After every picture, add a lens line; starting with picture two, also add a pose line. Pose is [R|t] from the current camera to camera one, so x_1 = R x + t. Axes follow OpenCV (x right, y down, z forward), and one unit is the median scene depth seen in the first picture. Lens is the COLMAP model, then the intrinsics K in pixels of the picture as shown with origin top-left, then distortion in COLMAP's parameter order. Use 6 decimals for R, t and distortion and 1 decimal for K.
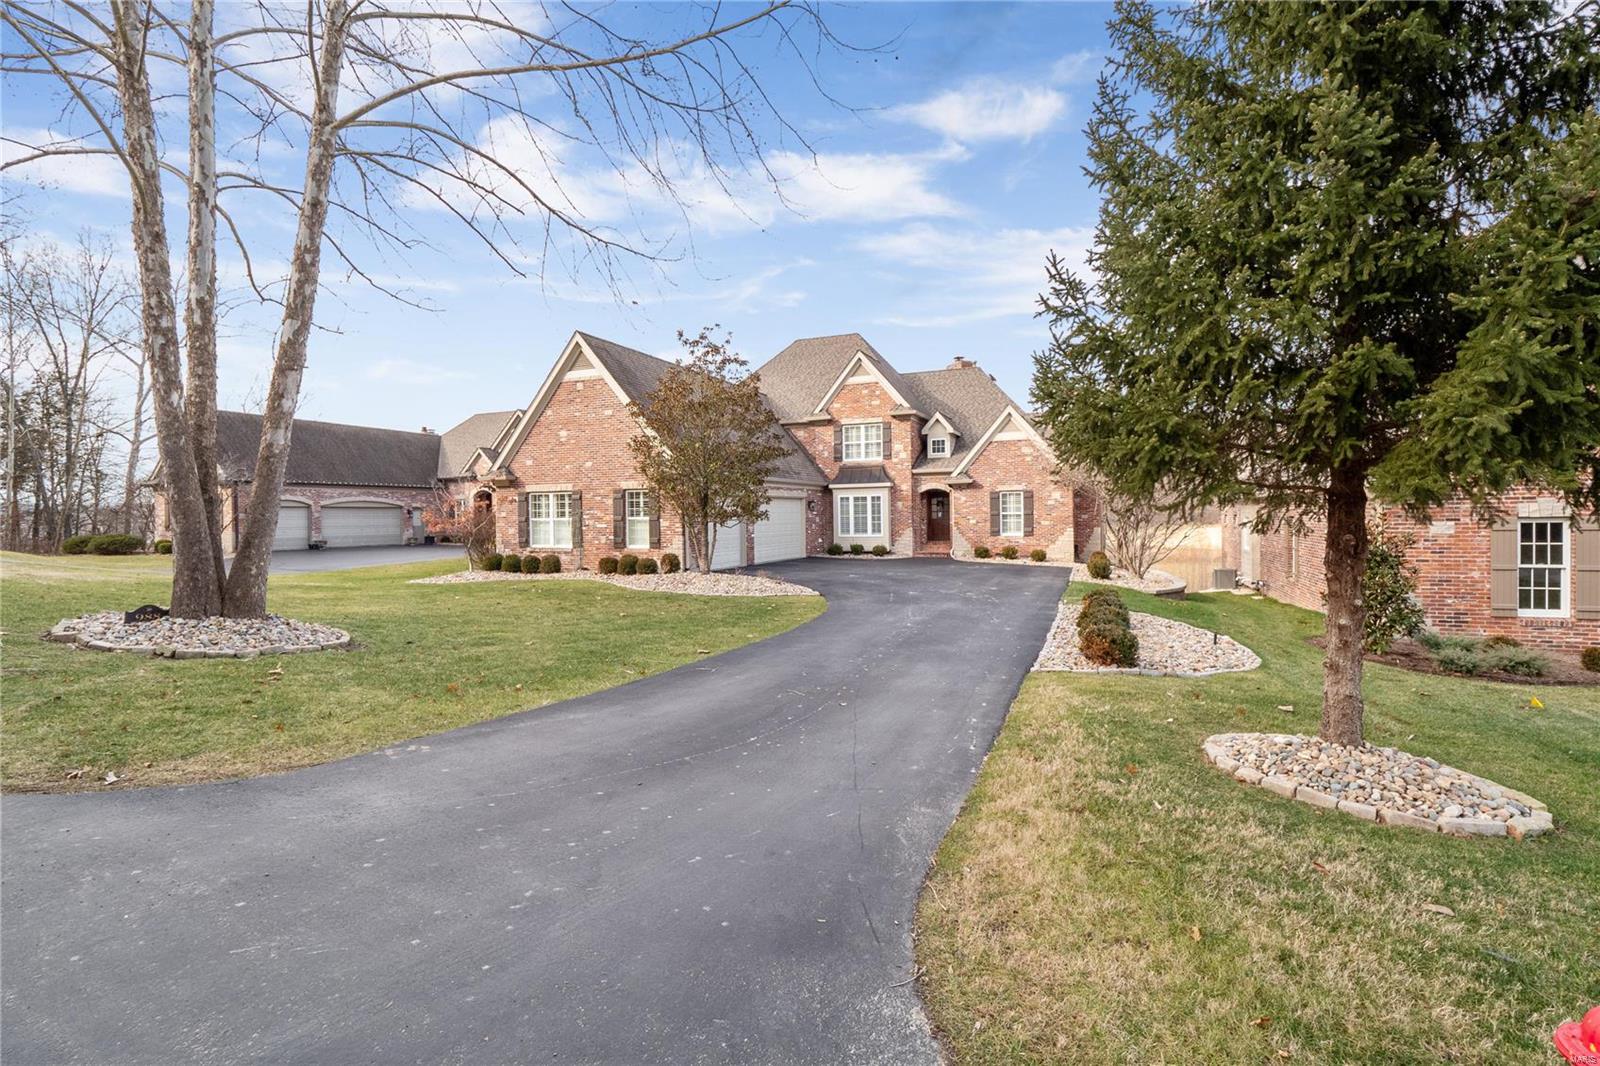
lens RADIAL K [[758.1, 0, 792.0], [0, 758.1, 531.2], [0, 0, 1]] dist [0.000536, 0.000392]
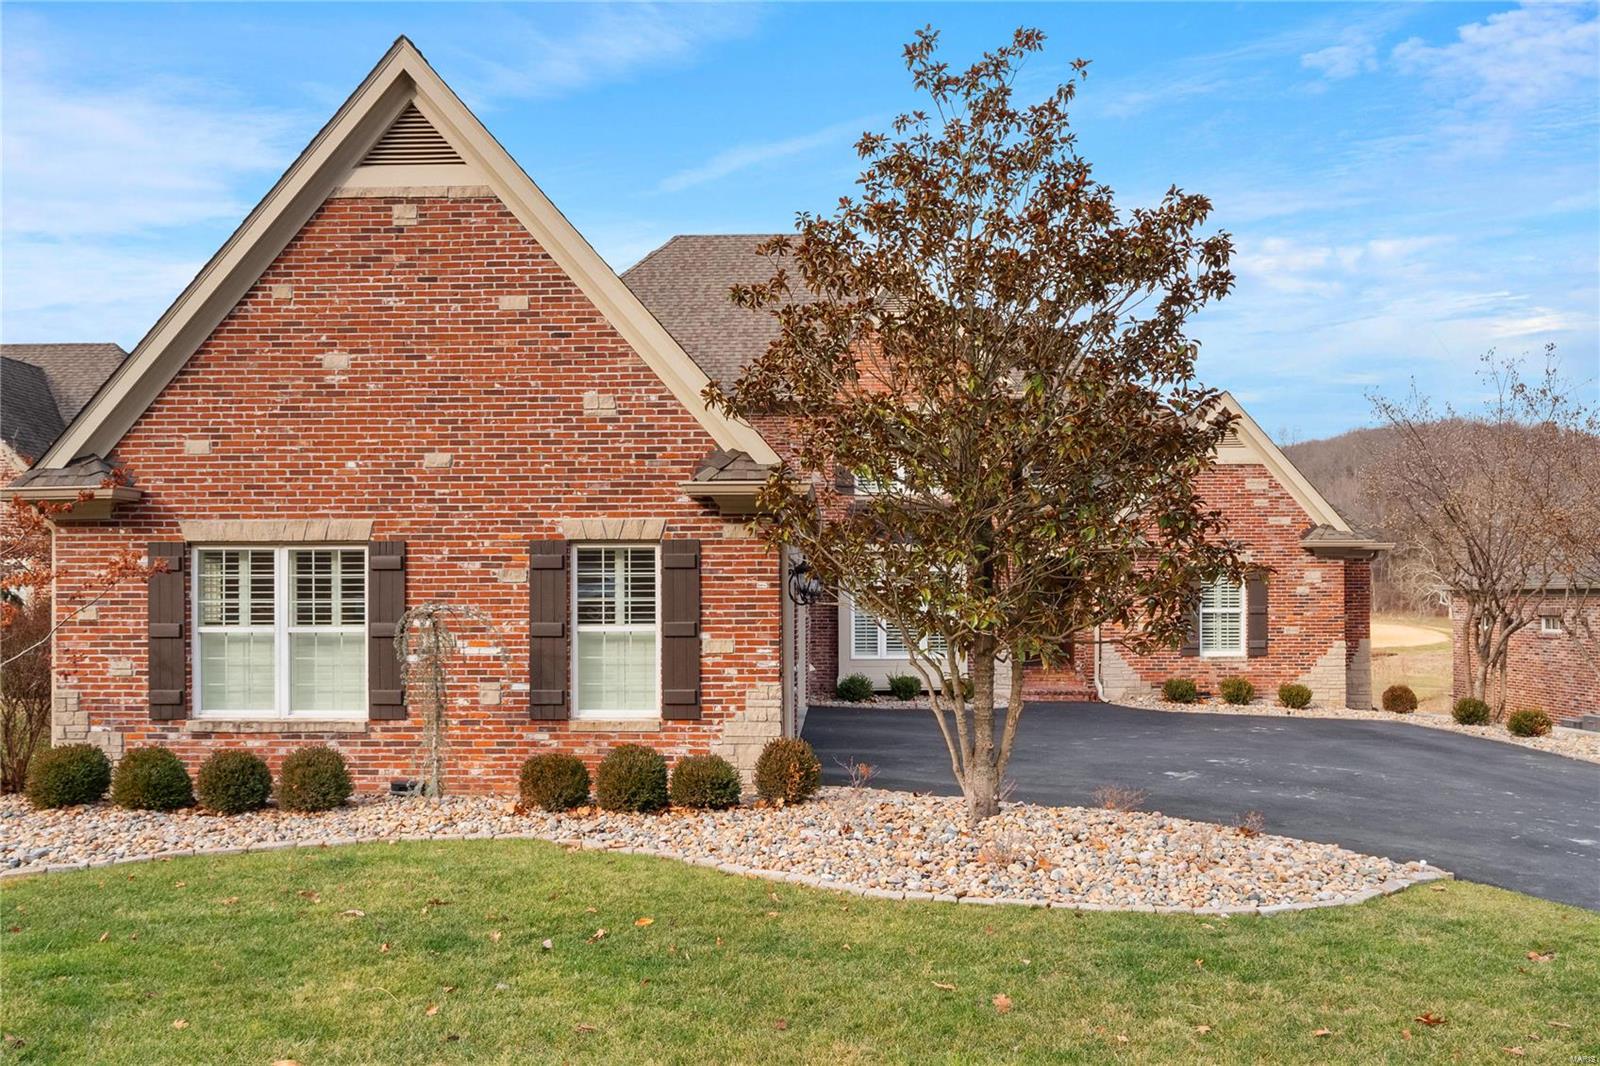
lens RADIAL K [[1167.8, 0, 798.6], [0, 1167.8, 598.4], [0, 0, 1]] dist [0.001654, 0.002563]
pose [[0.924073, 0.007313, 0.382146, -0.292028], [0.001102, 0.999762, -0.021797, -0.017312], [-0.382215, 0.020564, 0.923845, 0.450107]]
